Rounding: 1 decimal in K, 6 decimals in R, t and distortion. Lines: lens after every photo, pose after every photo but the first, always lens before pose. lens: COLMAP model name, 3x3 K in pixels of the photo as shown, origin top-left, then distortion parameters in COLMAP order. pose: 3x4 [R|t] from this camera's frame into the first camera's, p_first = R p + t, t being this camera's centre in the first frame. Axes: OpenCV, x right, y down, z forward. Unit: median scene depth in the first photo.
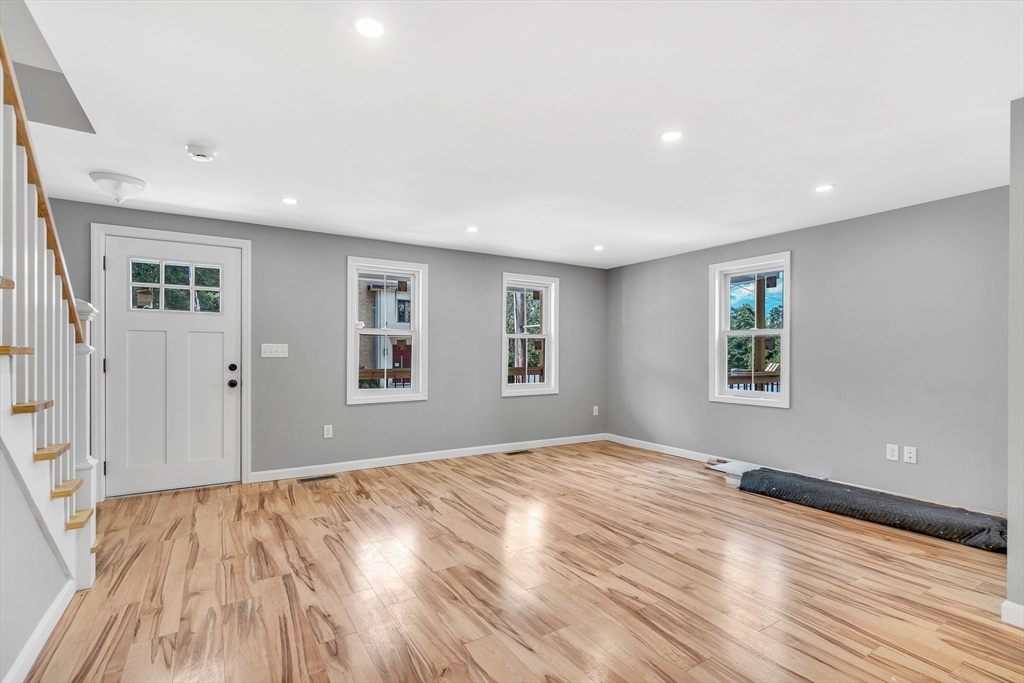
lens RADIAL K [[476.7, 0, 512.4], [0, 476.7, 353.7], [0, 0, 1]] dist [-0.000633, -0.000094]
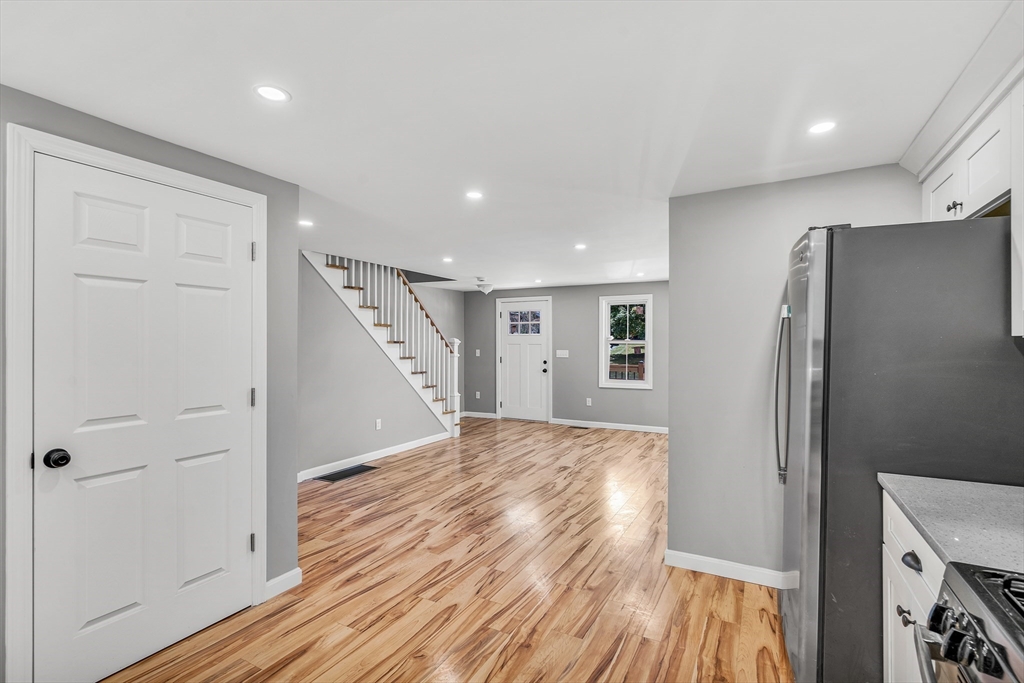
lens RADIAL K [[476.7, 0, 513.5], [0, 476.7, 343.6], [0, 0, 1]] dist [-0.000633, -0.000094]
pose [[0.496495, -0.000581, -0.868039, 1.459337], [-0.008459, 0.999949, -0.005508, -0.049661], [0.867998, 0.010078, 0.496465, -0.100081]]
